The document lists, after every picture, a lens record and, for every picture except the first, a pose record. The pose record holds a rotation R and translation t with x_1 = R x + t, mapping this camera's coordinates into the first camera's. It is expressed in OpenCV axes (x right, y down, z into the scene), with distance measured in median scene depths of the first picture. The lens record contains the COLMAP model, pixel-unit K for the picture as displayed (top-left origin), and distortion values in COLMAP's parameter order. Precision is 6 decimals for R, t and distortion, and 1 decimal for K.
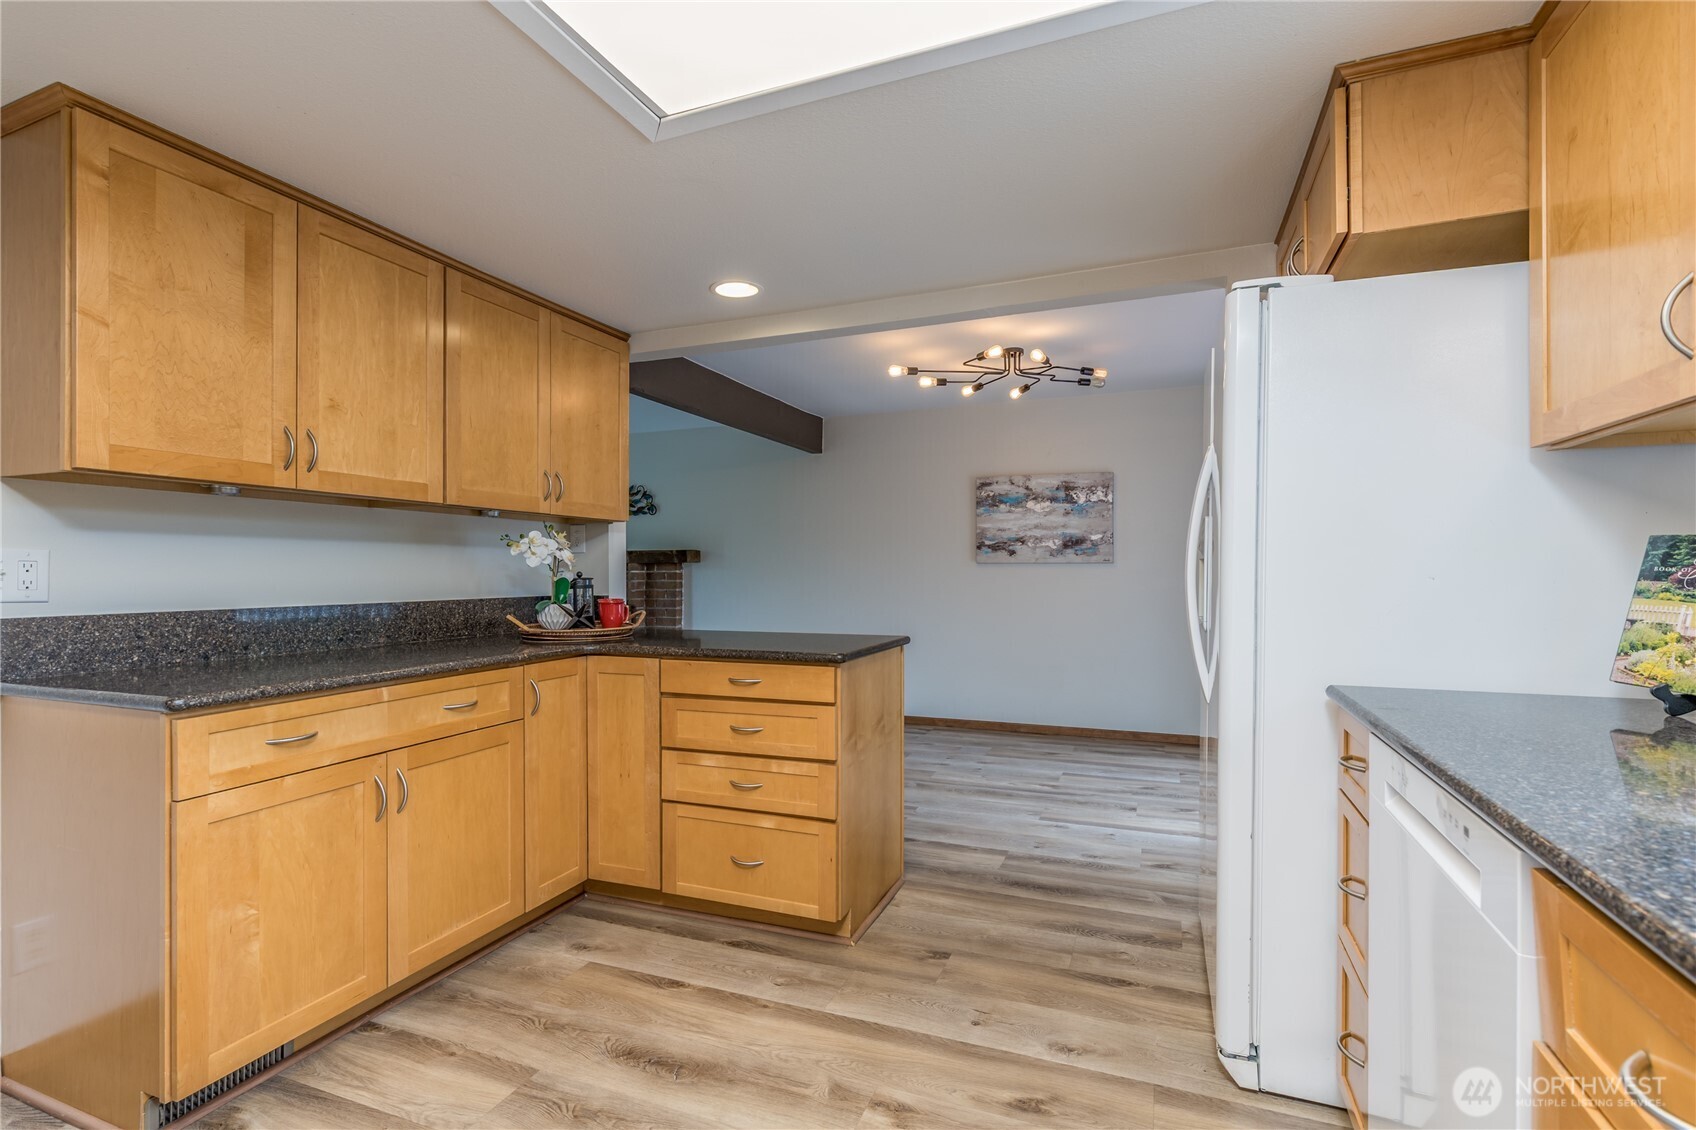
lens RADIAL K [[761.0, 0, 848.0], [0, 761.0, 565.0], [0, 0, 1]] dist [0.003795, 0.000169]
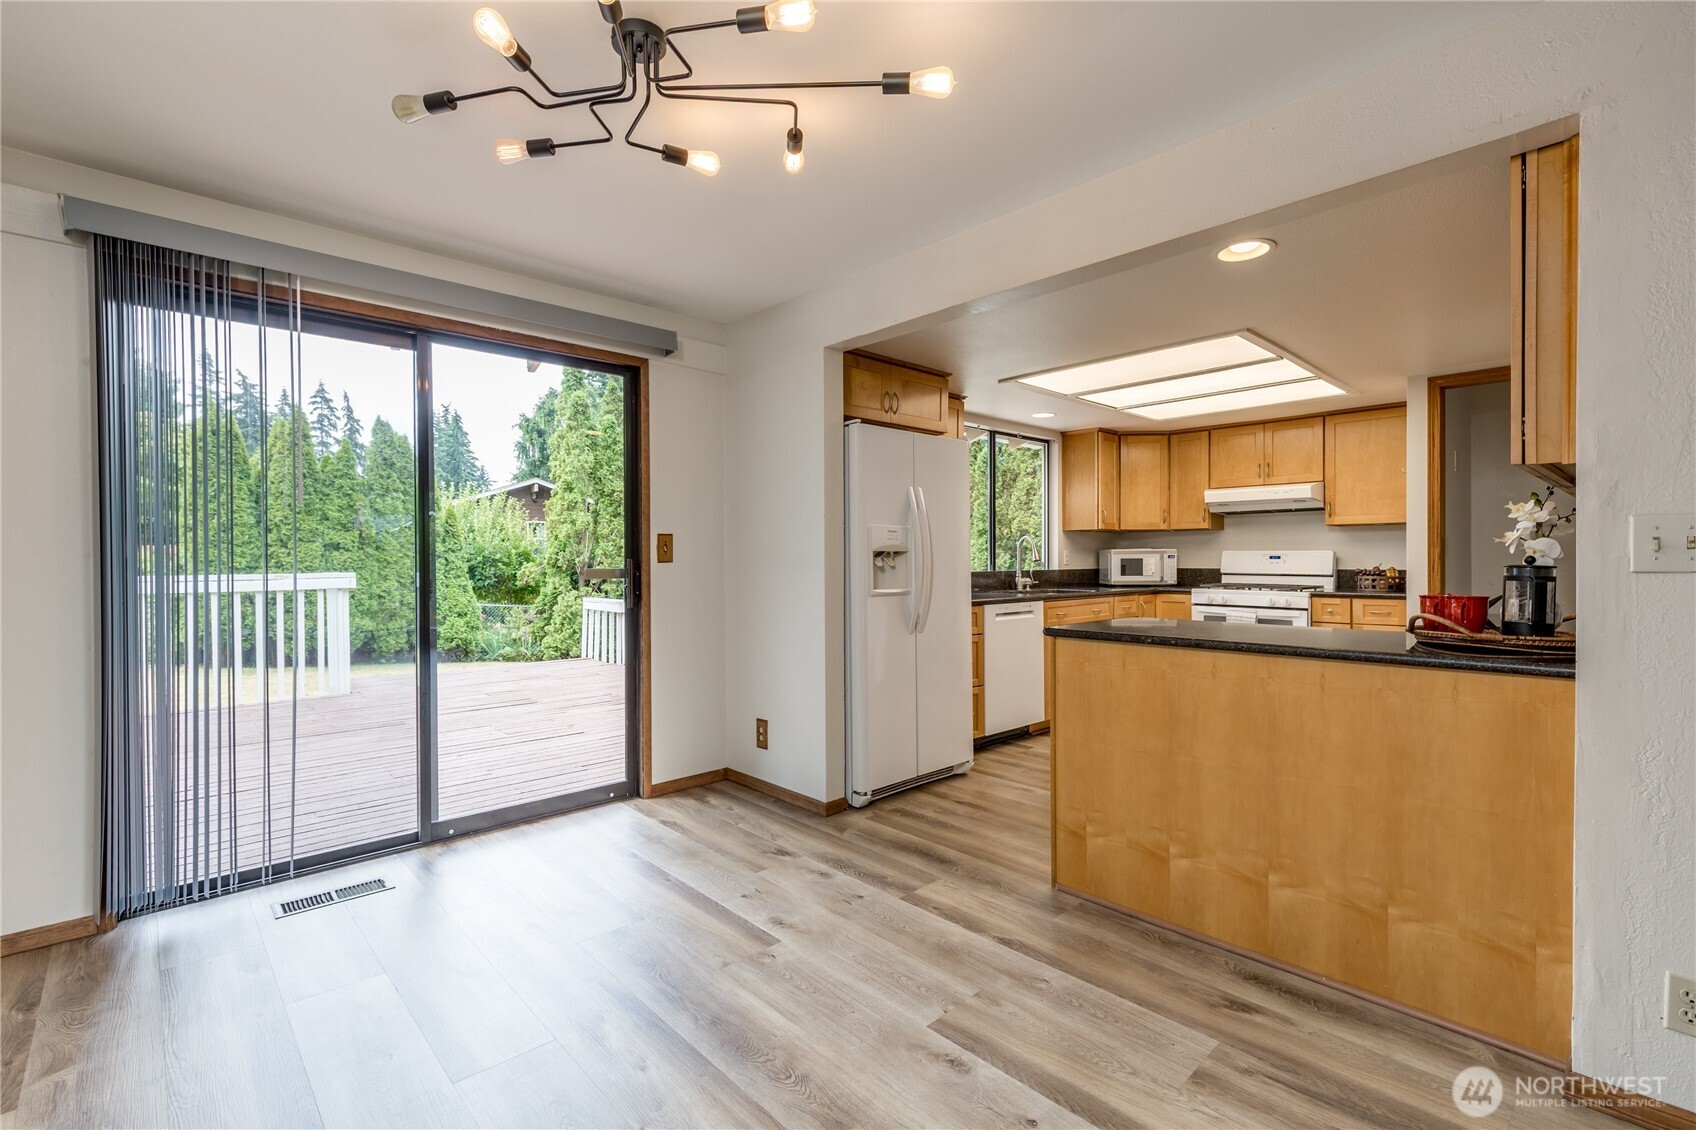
lens RADIAL K [[761.0, 0, 848.0], [0, 761.0, 565.0], [0, 0, 1]] dist [0.003795, 0.000169]
pose [[-0.903122, 0.003558, 0.429370, -0.094853], [0.004763, 0.999987, 0.001732, 0.011930], [-0.429359, 0.003610, -0.903127, 1.777224]]
